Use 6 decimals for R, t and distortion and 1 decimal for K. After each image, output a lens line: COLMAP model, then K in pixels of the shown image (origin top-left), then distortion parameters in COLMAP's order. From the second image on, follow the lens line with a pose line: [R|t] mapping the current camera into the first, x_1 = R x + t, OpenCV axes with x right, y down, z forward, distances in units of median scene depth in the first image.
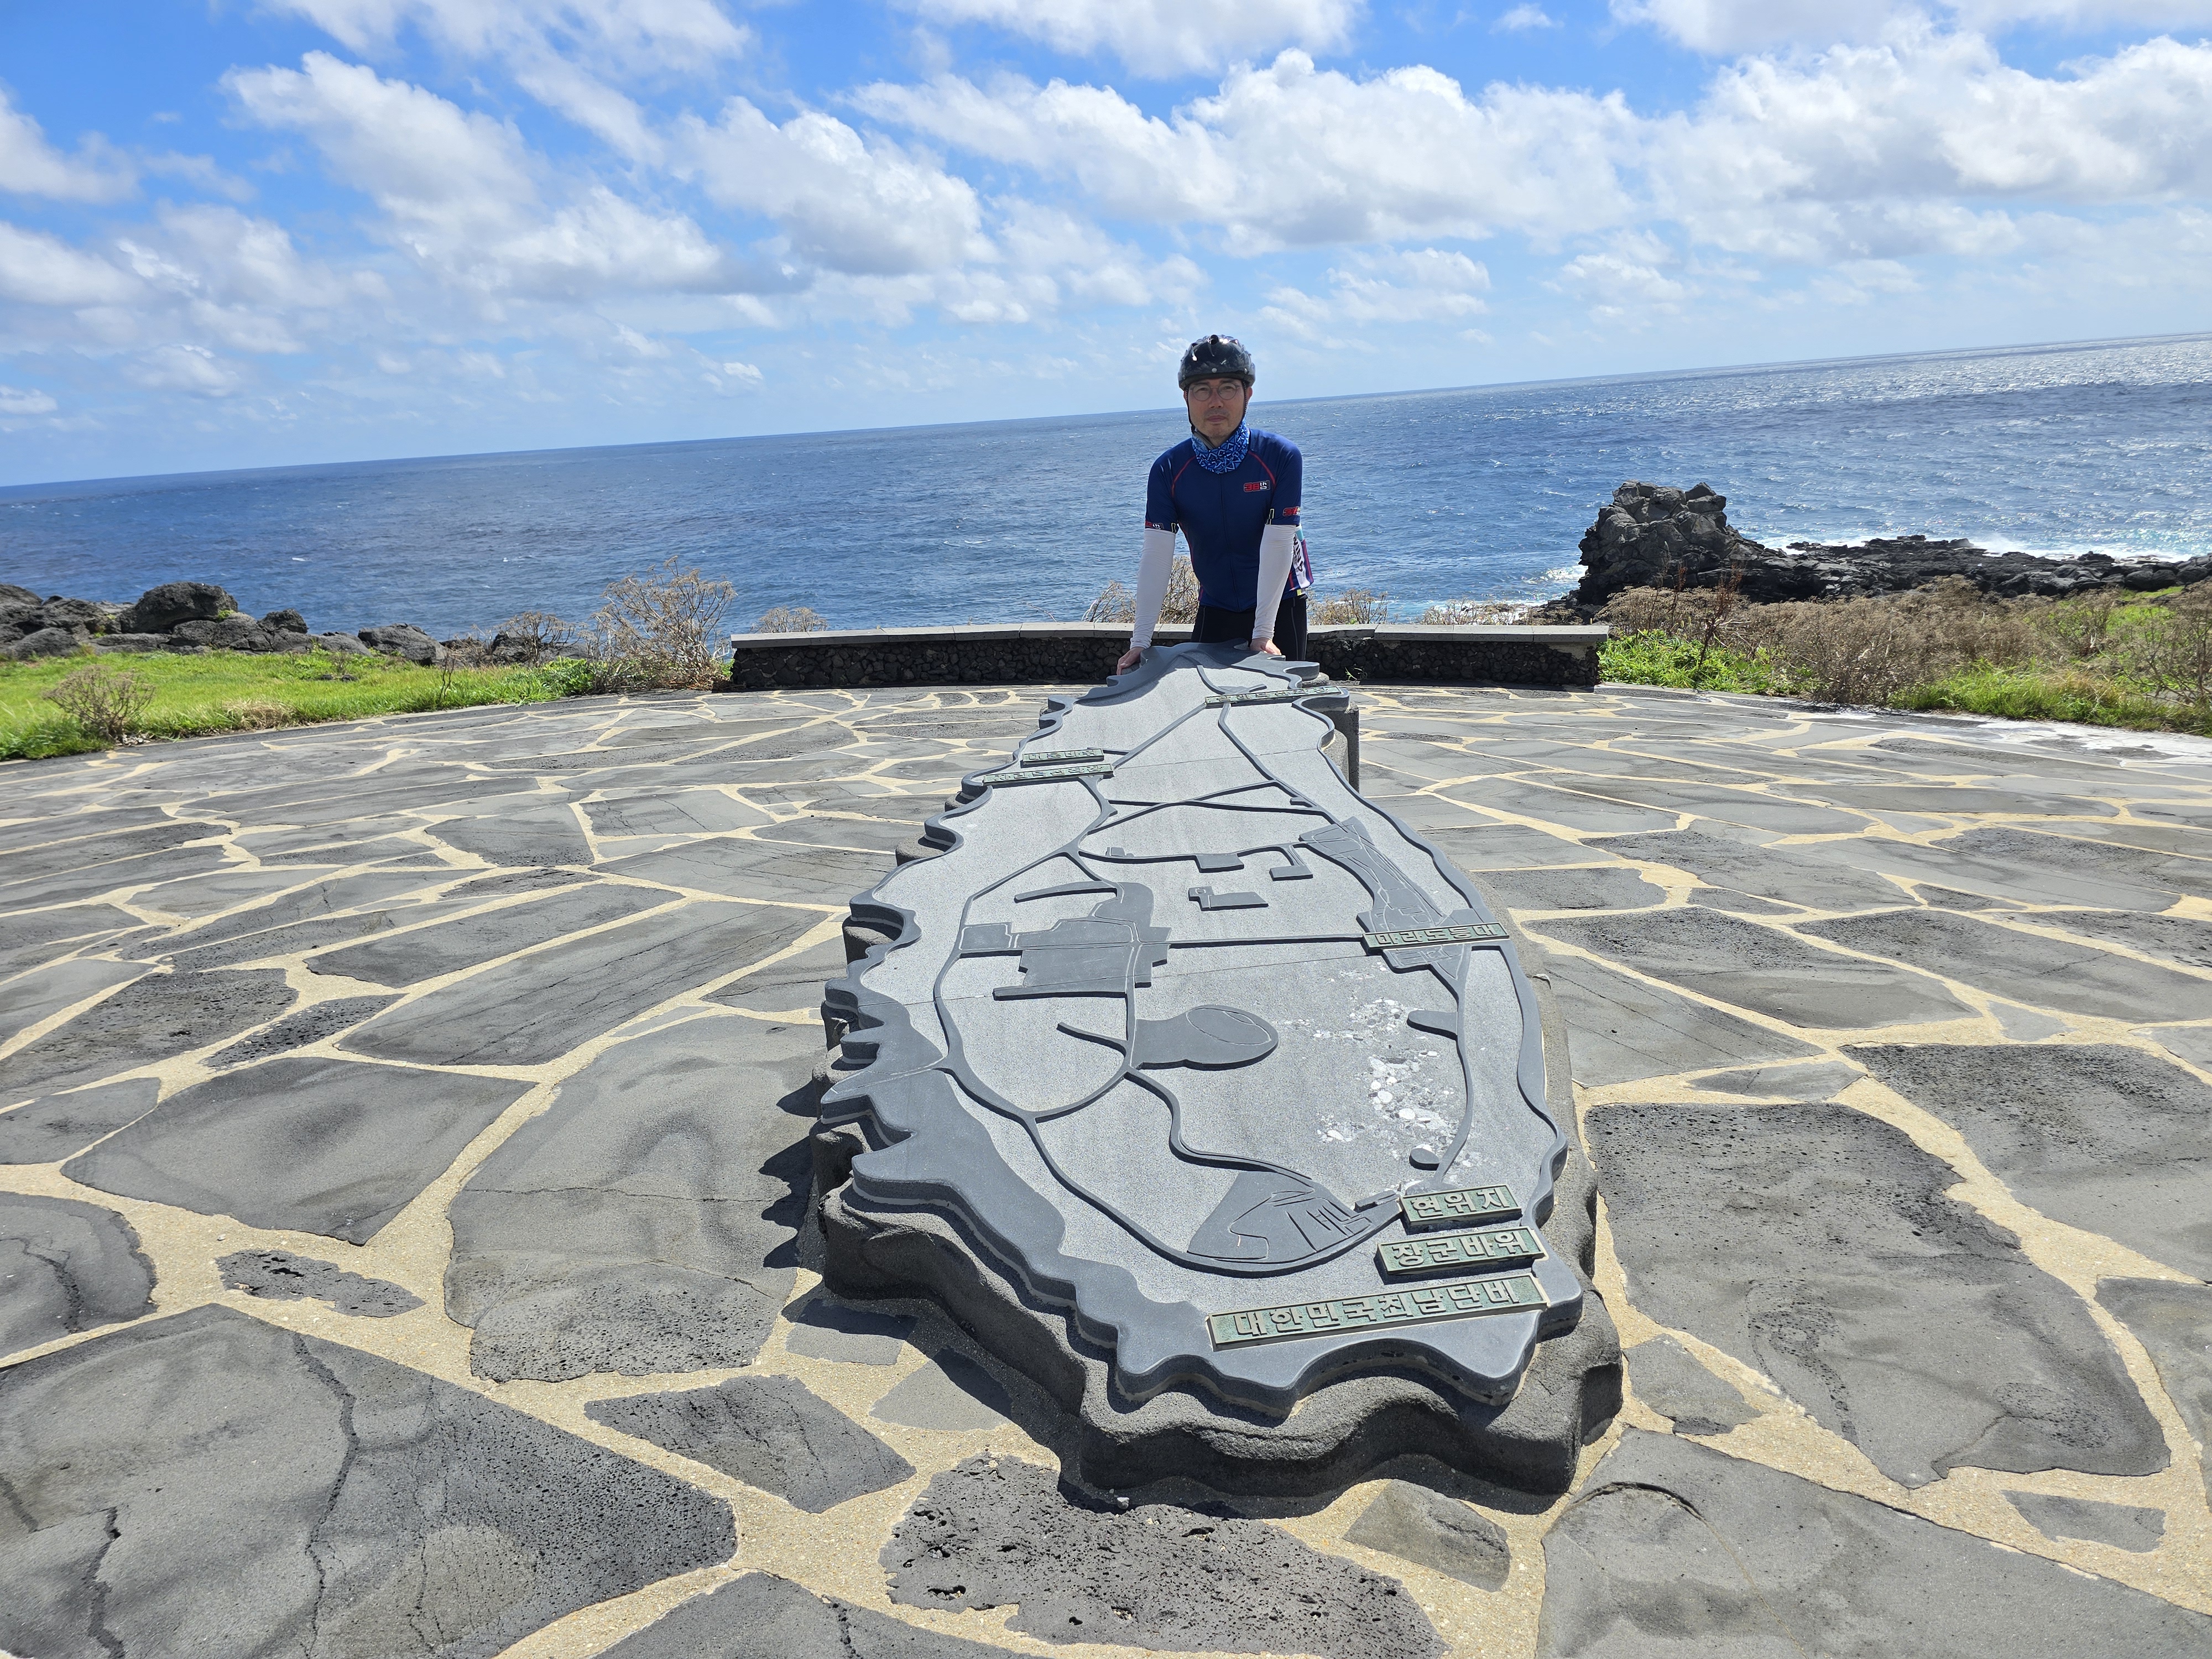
lens RADIAL K [[1472.6, 0, 1125.7], [0, 1472.6, 806.3], [0, 0, 1]] dist [0.045033, -0.048749]
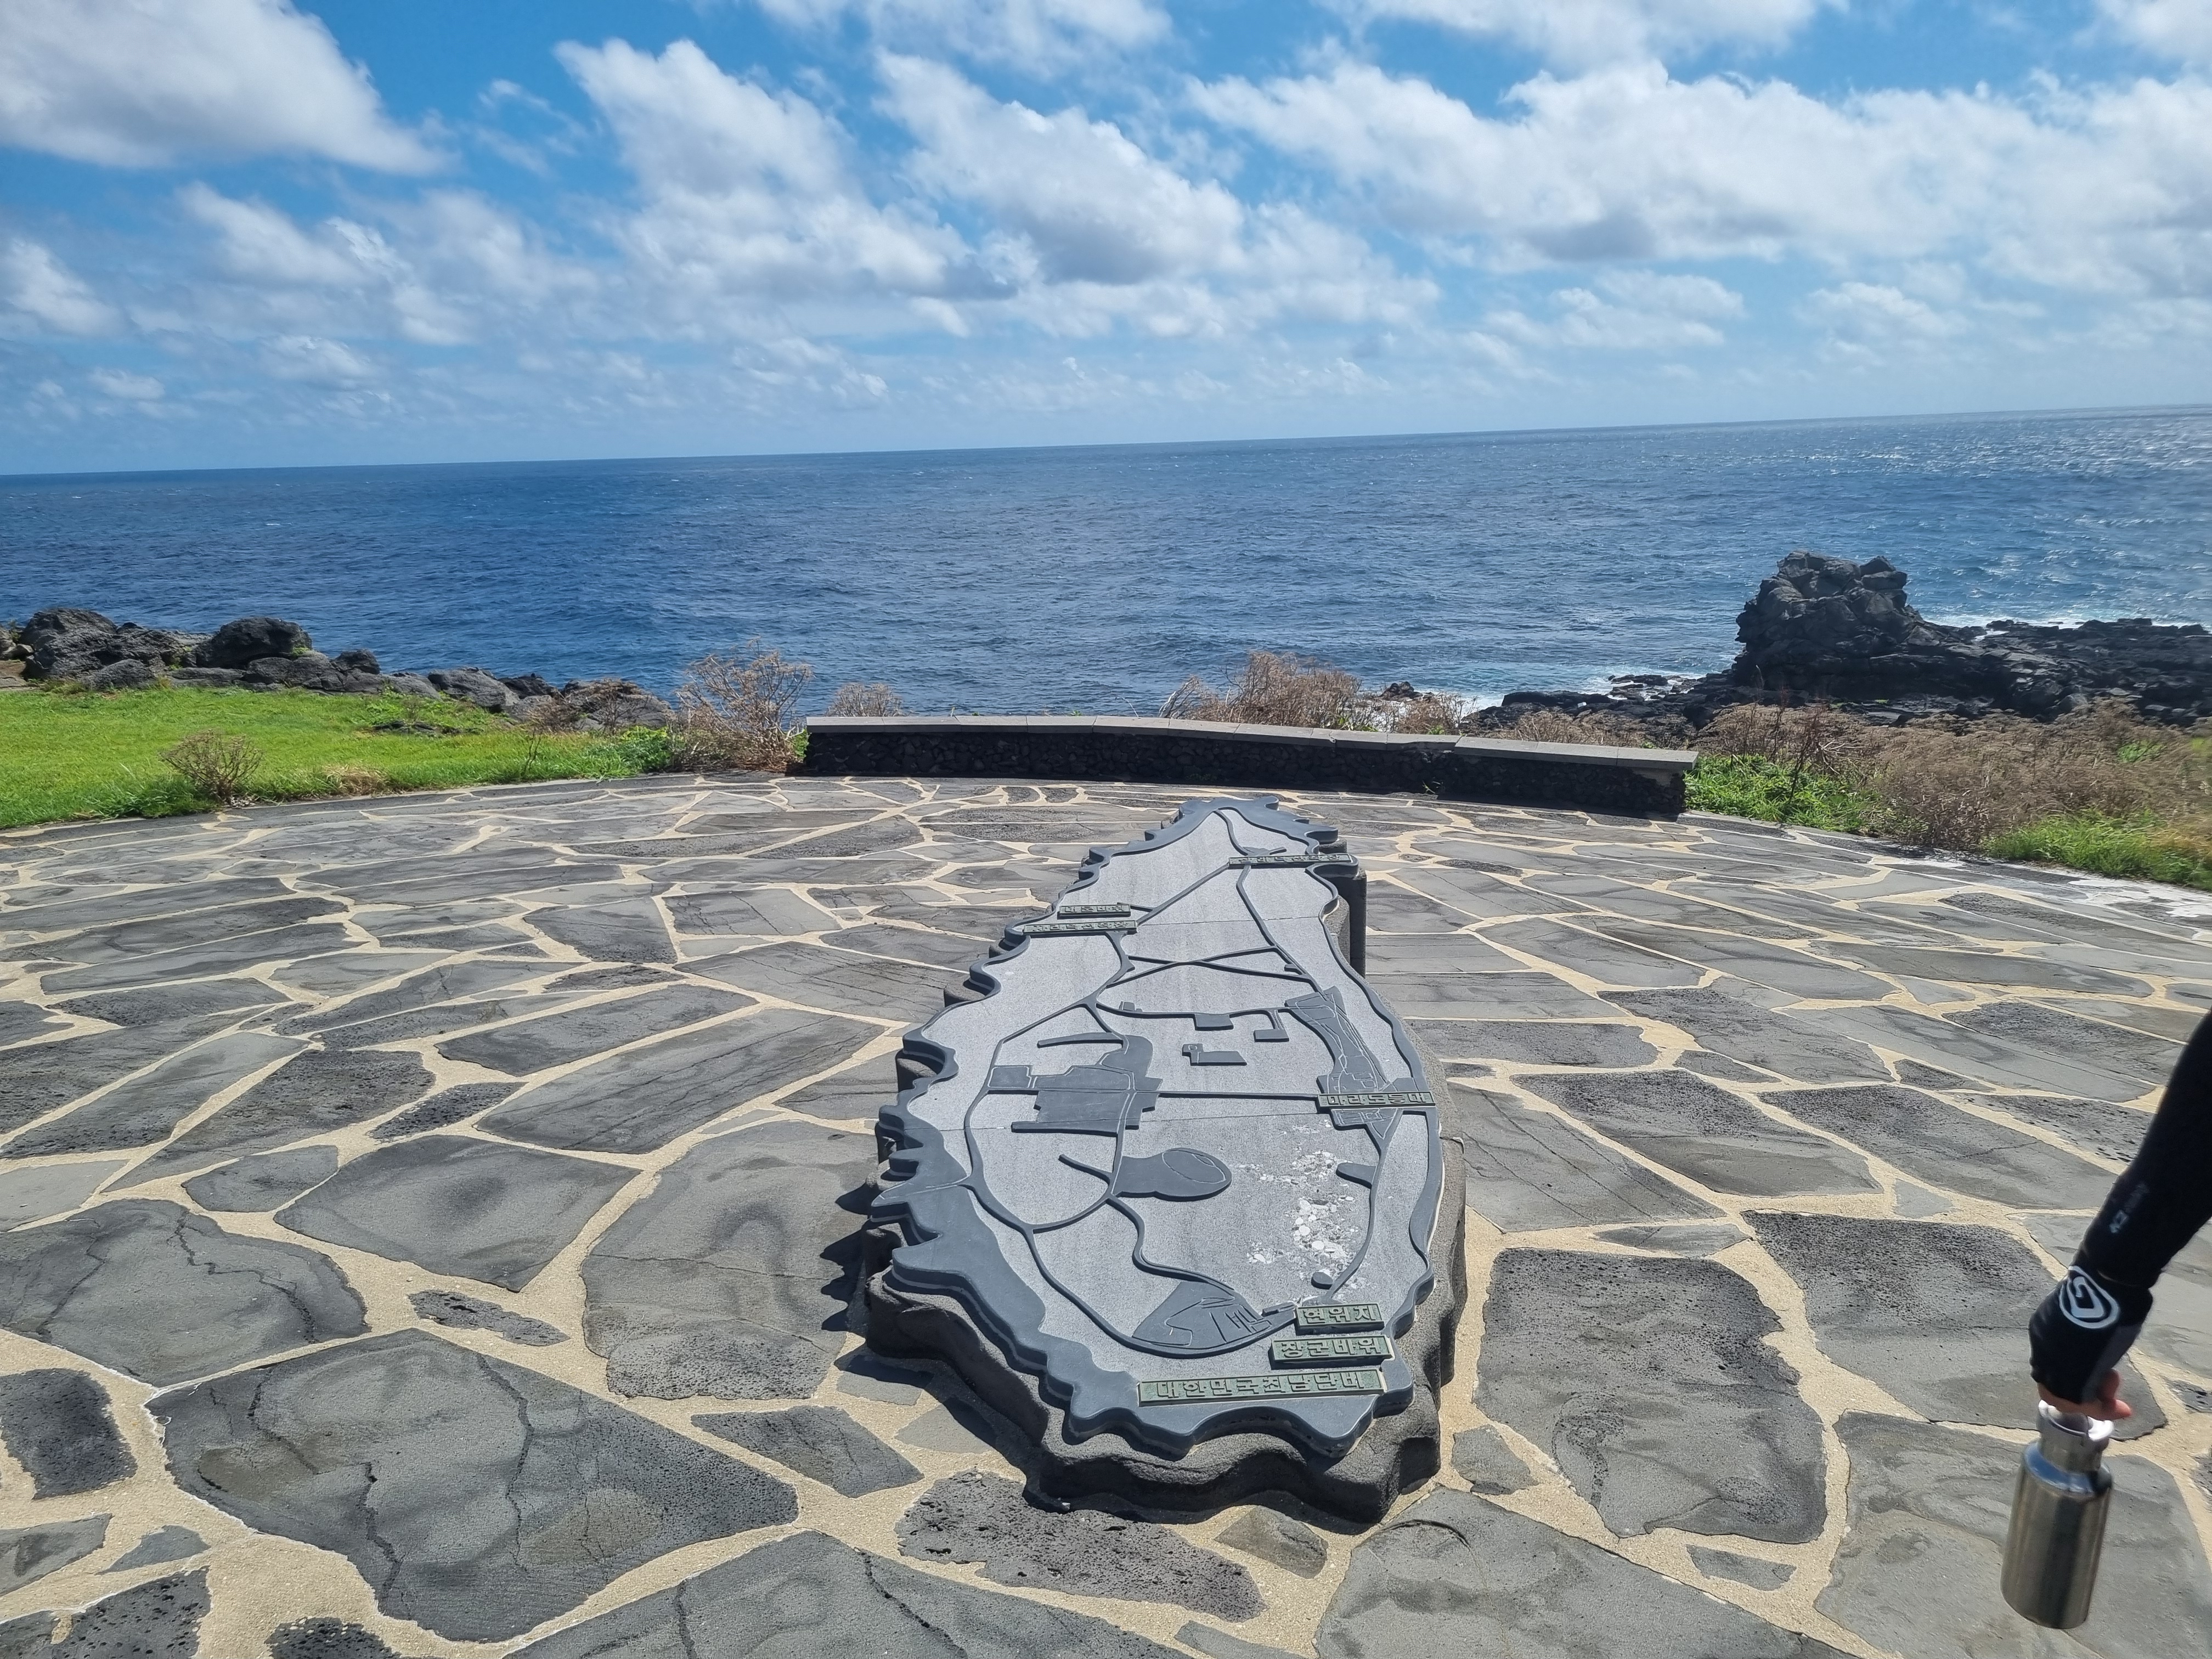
lens RADIAL K [[1625.2, 0, 1111.6], [0, 1625.2, 833.6], [0, 0, 1]] dist [0.030924, -0.013587]
pose [[0.996478, 0.050798, -0.066722, 0.067434], [-0.052588, 0.998295, -0.025348, -0.081738], [0.065321, 0.028767, 0.997450, -0.343249]]
